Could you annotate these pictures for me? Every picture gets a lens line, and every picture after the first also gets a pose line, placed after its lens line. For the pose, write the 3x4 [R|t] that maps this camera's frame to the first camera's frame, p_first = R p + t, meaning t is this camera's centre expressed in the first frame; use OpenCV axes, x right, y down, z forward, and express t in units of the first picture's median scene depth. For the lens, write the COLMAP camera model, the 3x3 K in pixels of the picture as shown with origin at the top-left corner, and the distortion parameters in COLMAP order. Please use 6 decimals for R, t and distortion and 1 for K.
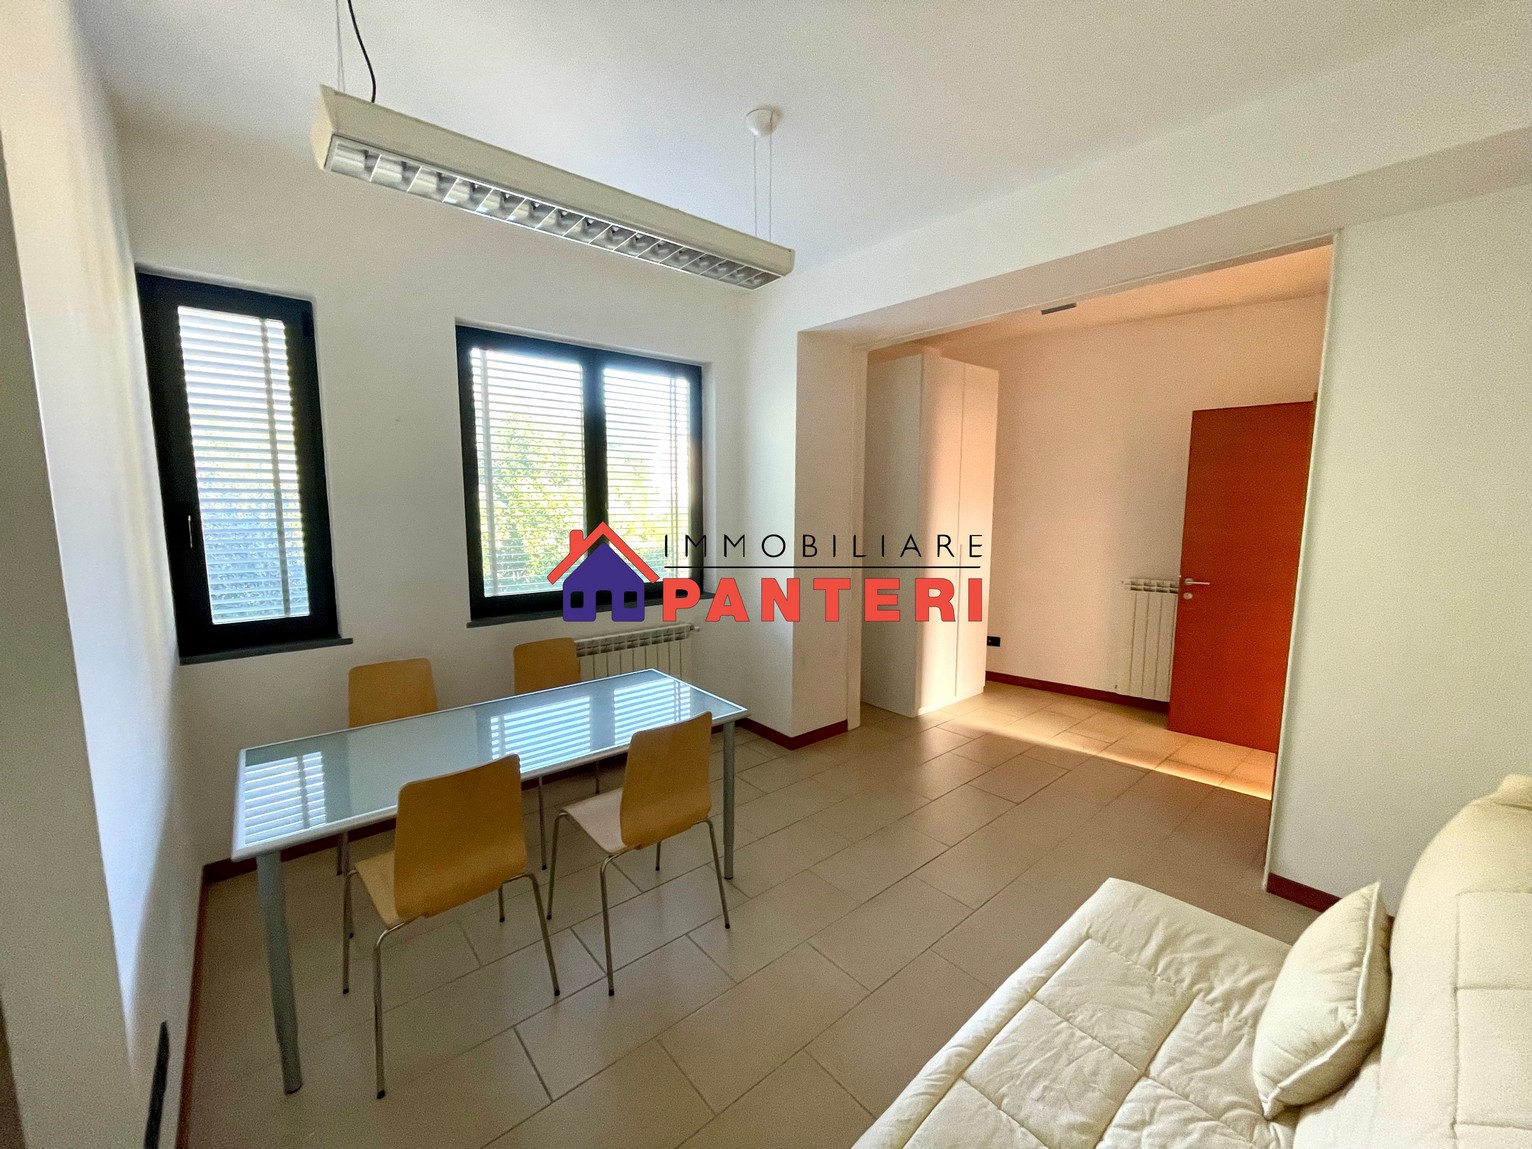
lens RADIAL K [[616.3, 0, 763.3], [0, 616.3, 576.4], [0, 0, 1]] dist [-0.002188, -0.000526]
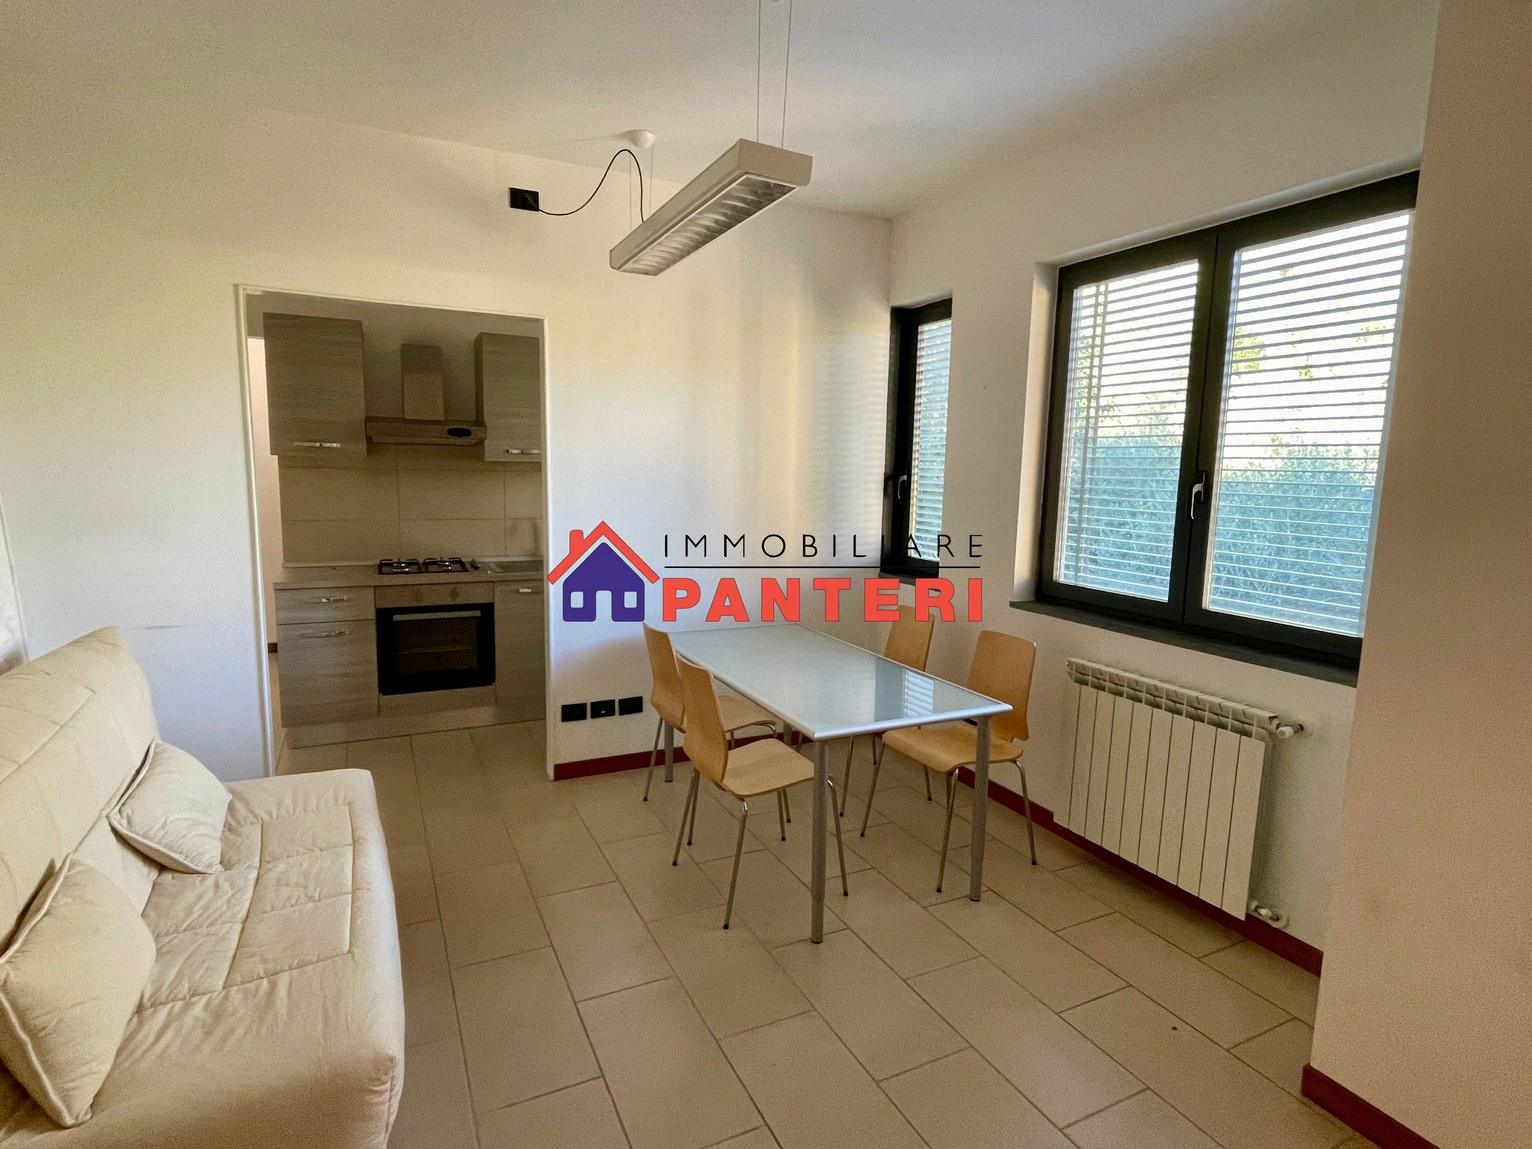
lens RADIAL K [[803.9, 0, 768.8], [0, 803.9, 573.5], [0, 0, 1]] dist [0.001361, 0.000165]
pose [[-0.233449, 0.118519, -0.965119, 0.684202], [-0.147497, 0.976743, 0.155624, -0.088974], [0.961117, 0.178682, -0.210539, 0.827300]]
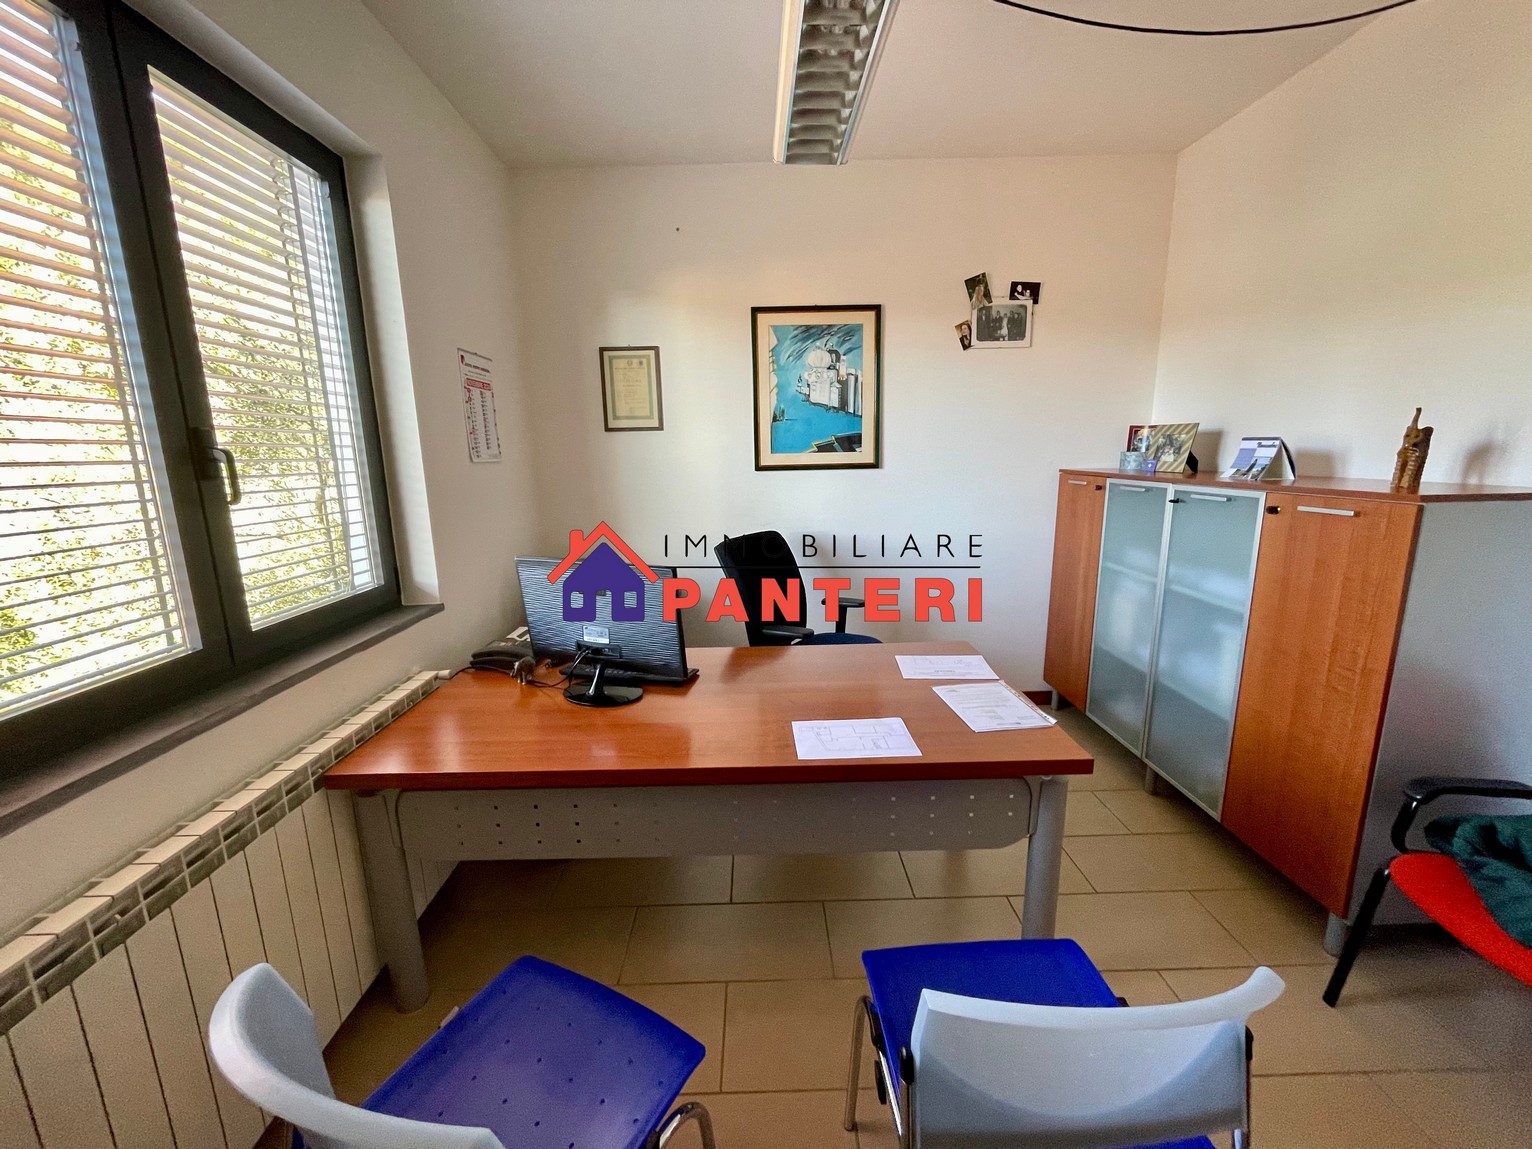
lens RADIAL K [[616.3, 0, 765.2], [0, 616.3, 572.3], [0, 0, 1]] dist [-0.002188, -0.000526]
pose [[0.623249, -0.166689, 0.764052, -0.380195], [0.118734, 0.985862, 0.118228, -0.036195], [-0.772957, 0.017033, 0.634229, 0.508953]]
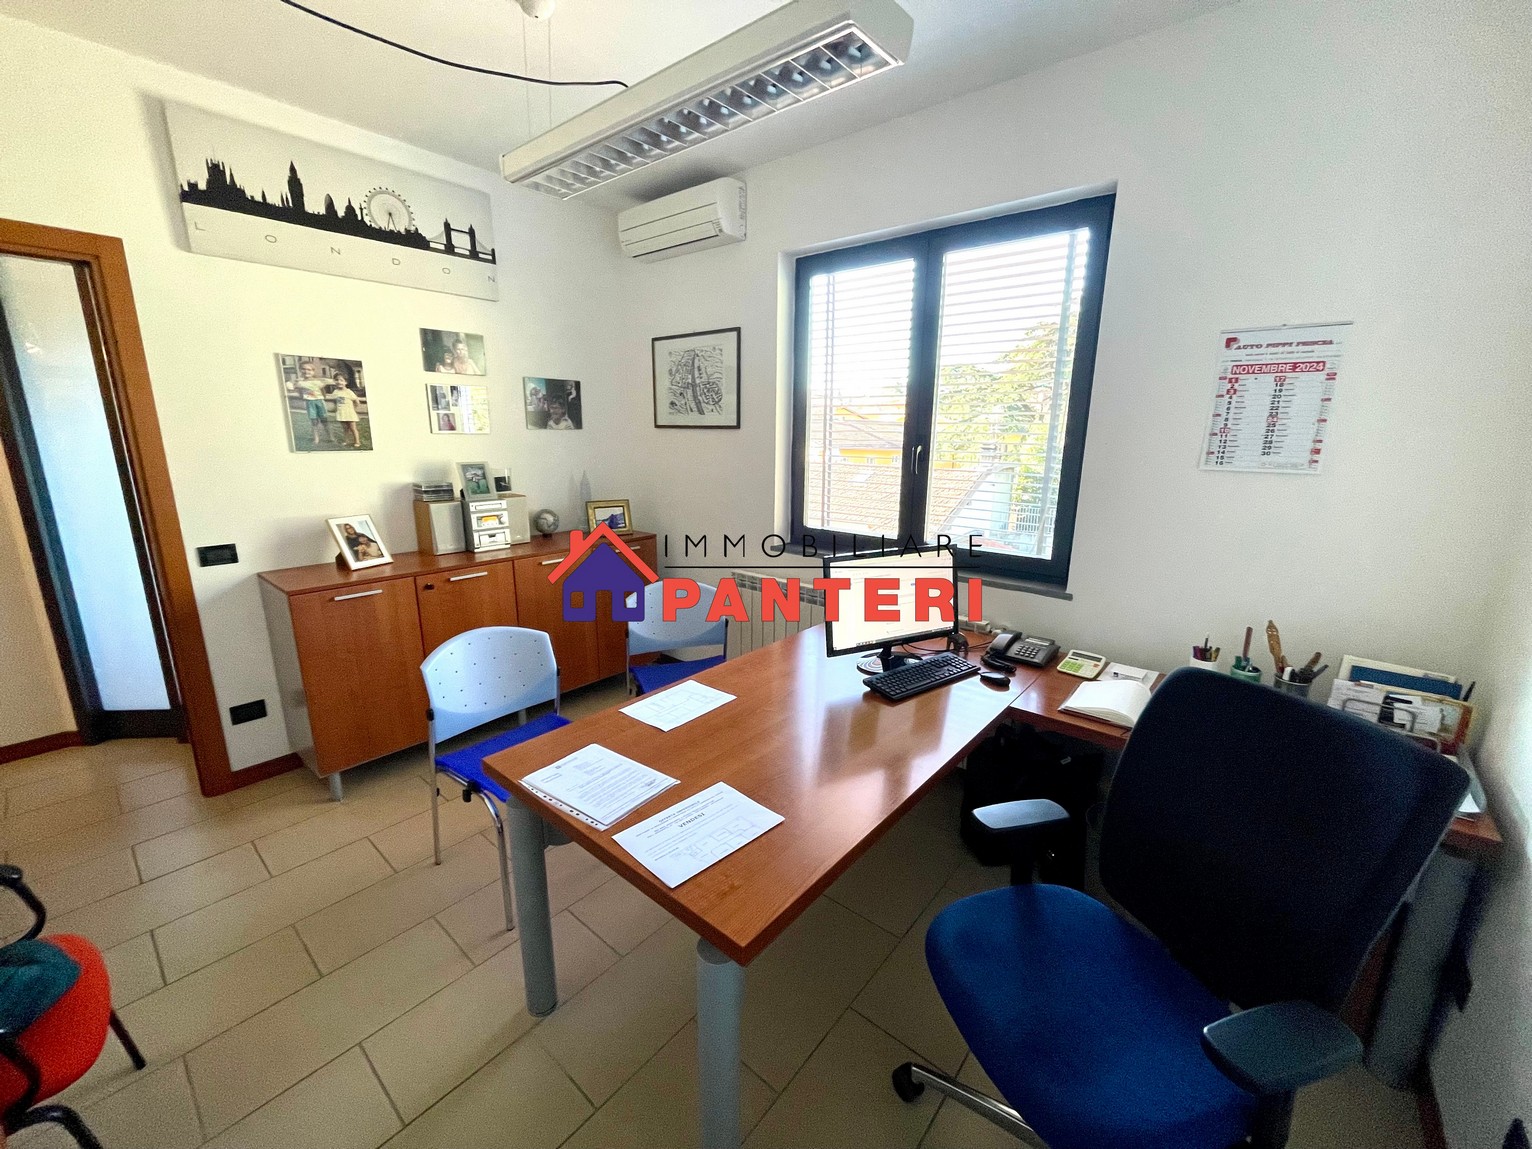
lens RADIAL K [[616.3, 0, 774.9], [0, 616.3, 580.5], [0, 0, 1]] dist [-0.002188, -0.000526]
pose [[0.183534, 0.231067, -0.955470, 0.536337], [-0.127119, 0.969399, 0.210017, -0.089257], [0.974759, 0.082913, 0.207291, 0.717385]]
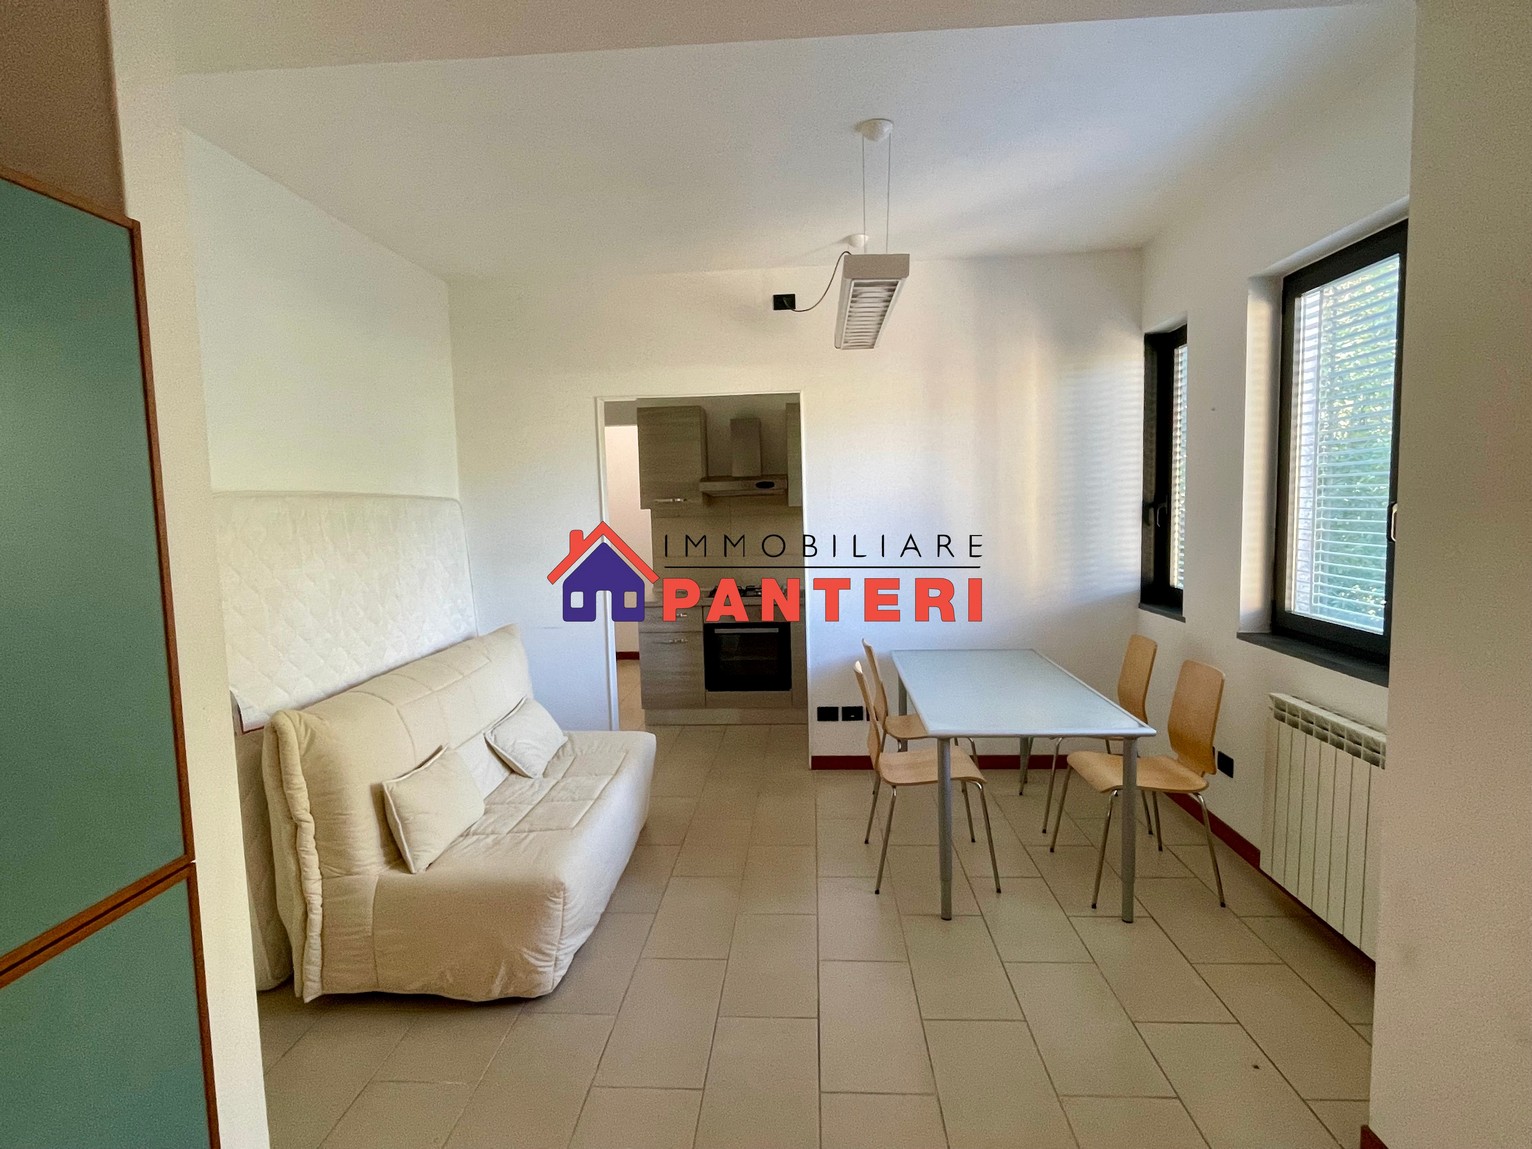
lens RADIAL K [[803.9, 0, 765.0], [0, 803.9, 573.9], [0, 0, 1]] dist [0.001361, 0.000165]
pose [[-0.683341, 0.077054, -0.726022, 0.714355], [-0.070636, 0.982773, 0.170787, -0.137343], [0.726674, 0.167989, -0.666126, 1.154891]]
